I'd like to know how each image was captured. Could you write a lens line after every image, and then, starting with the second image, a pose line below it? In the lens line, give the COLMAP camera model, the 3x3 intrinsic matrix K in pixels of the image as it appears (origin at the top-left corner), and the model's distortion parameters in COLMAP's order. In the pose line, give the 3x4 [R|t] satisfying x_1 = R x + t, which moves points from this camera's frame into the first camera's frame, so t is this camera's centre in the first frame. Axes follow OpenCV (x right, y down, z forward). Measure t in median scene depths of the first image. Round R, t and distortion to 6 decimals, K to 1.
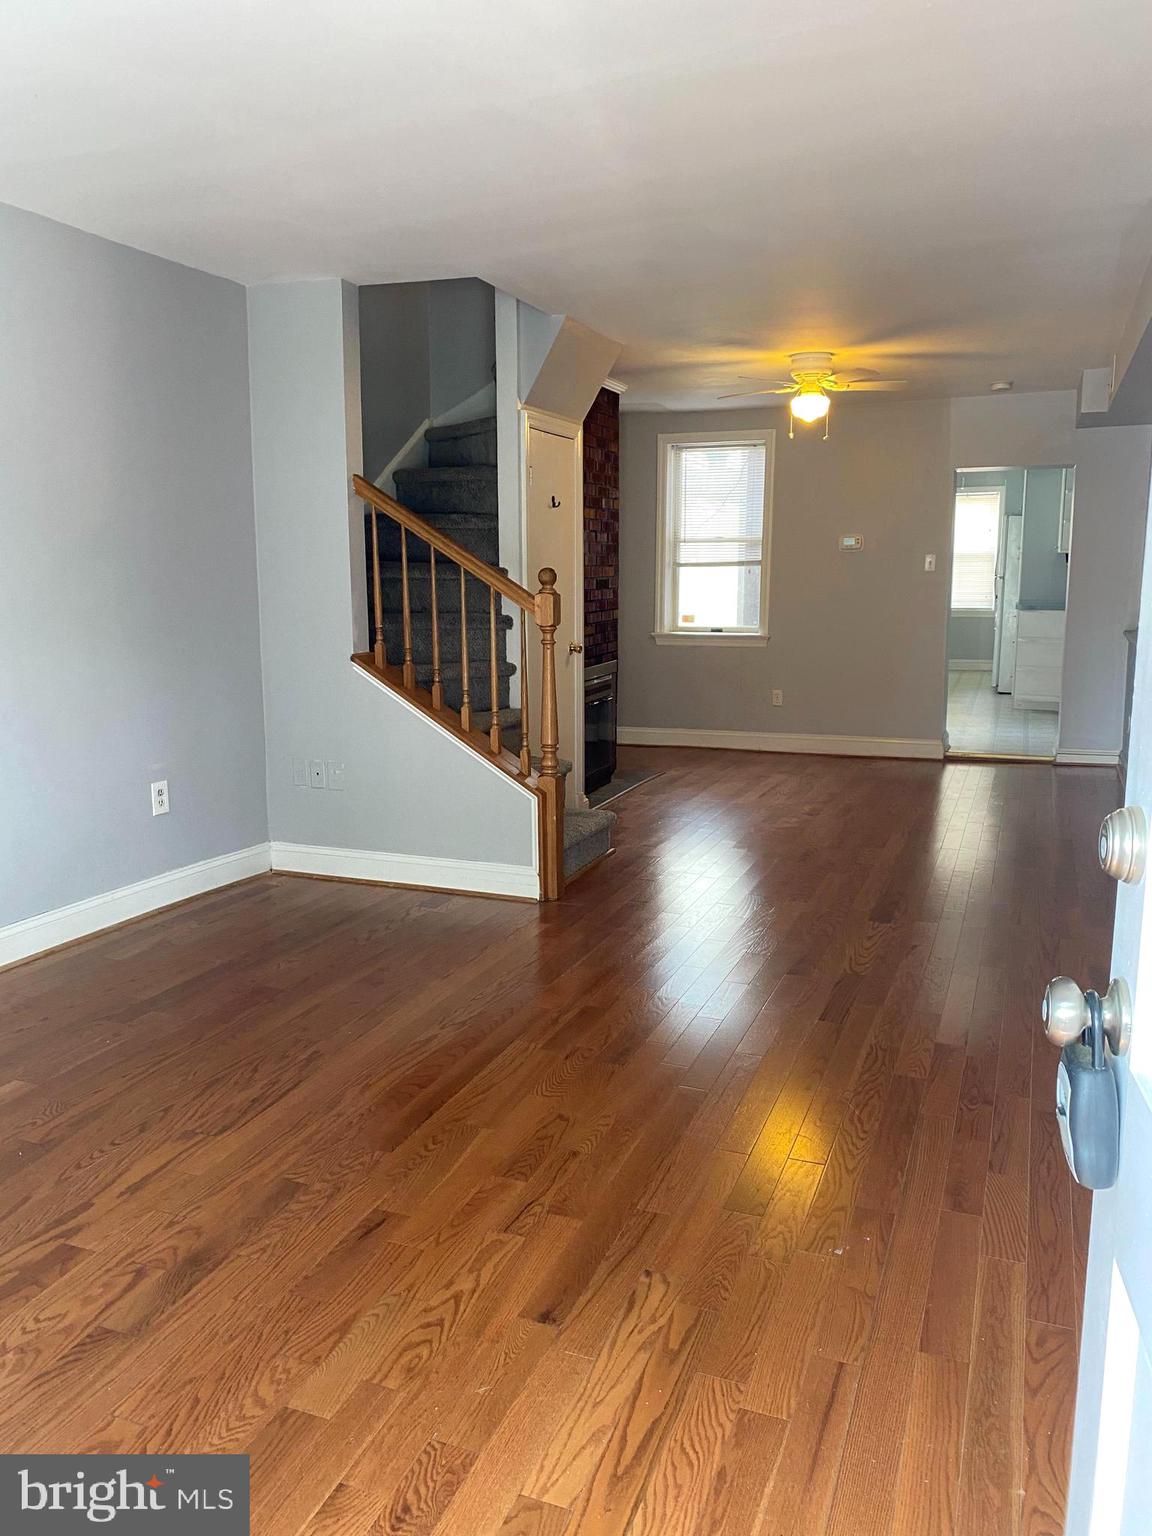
lens RADIAL K [[1185.4, 0, 573.2], [0, 1185.4, 775.0], [0, 0, 1]] dist [0.028893, -0.034532]
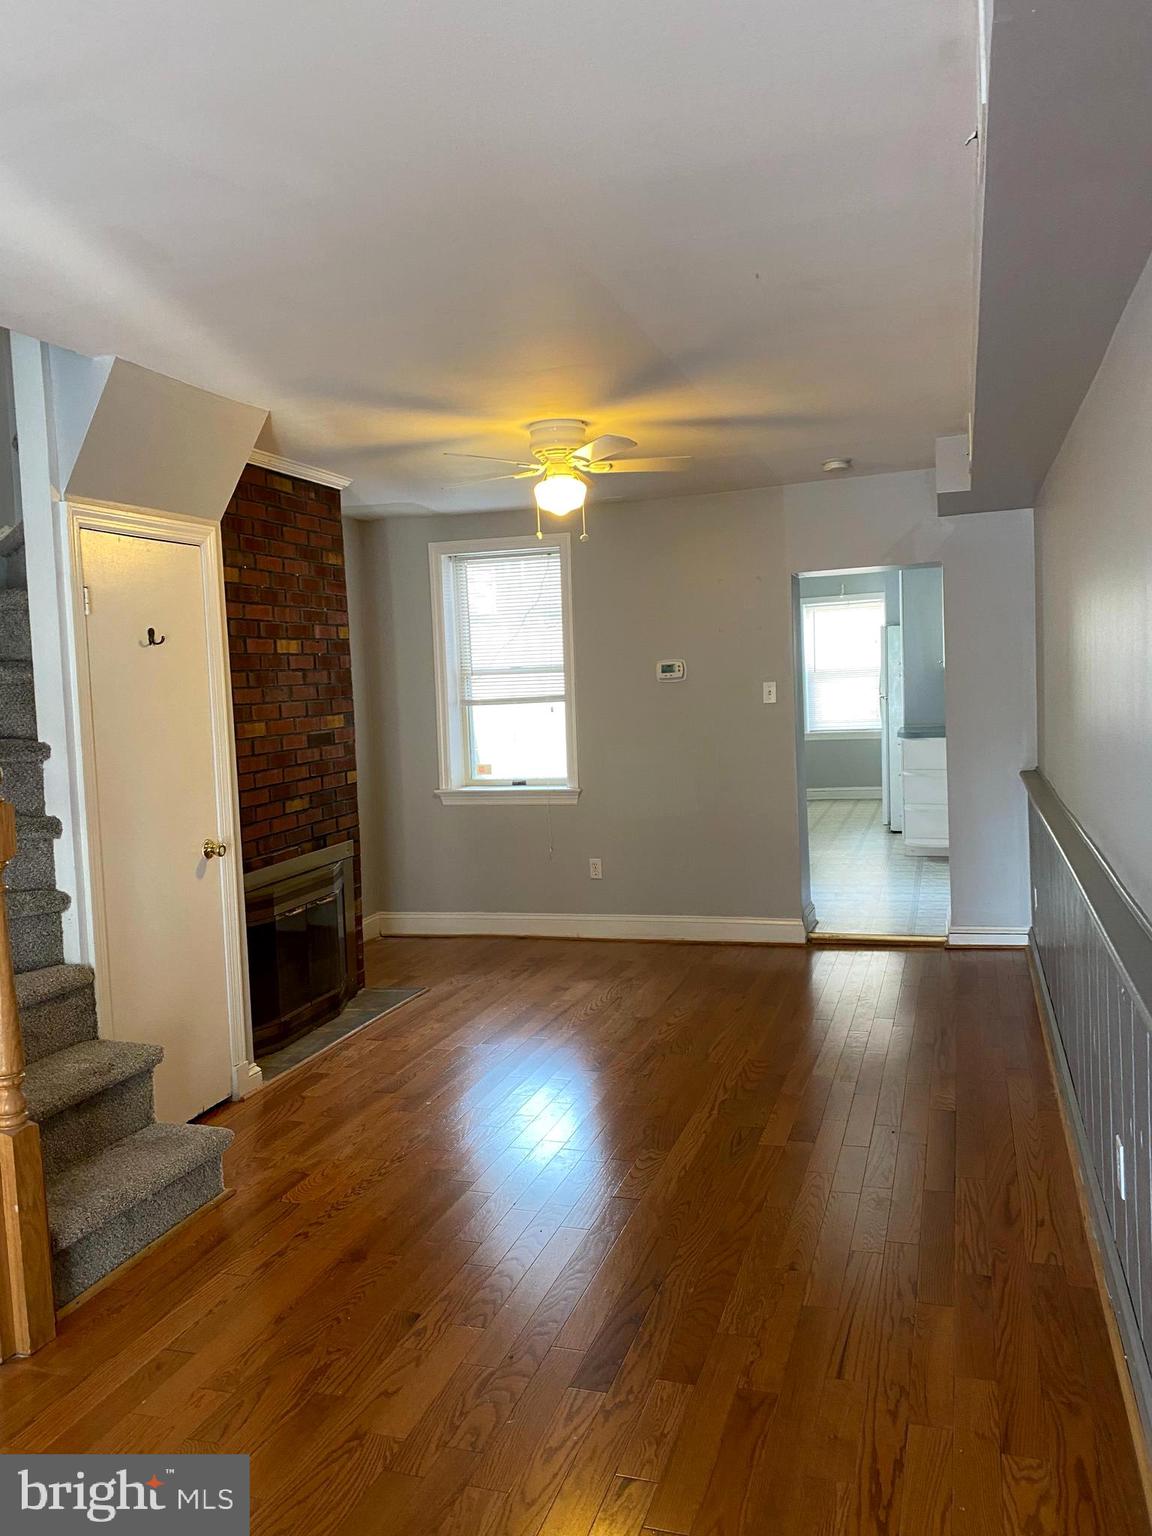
lens RADIAL K [[1185.4, 0, 574.6], [0, 1185.4, 764.0], [0, 0, 1]] dist [0.028893, -0.034532]
pose [[0.997770, -0.039031, 0.054145, 0.128882], [0.044464, 0.993681, -0.103061, -0.058060], [-0.049780, 0.105239, 0.993200, 0.240788]]
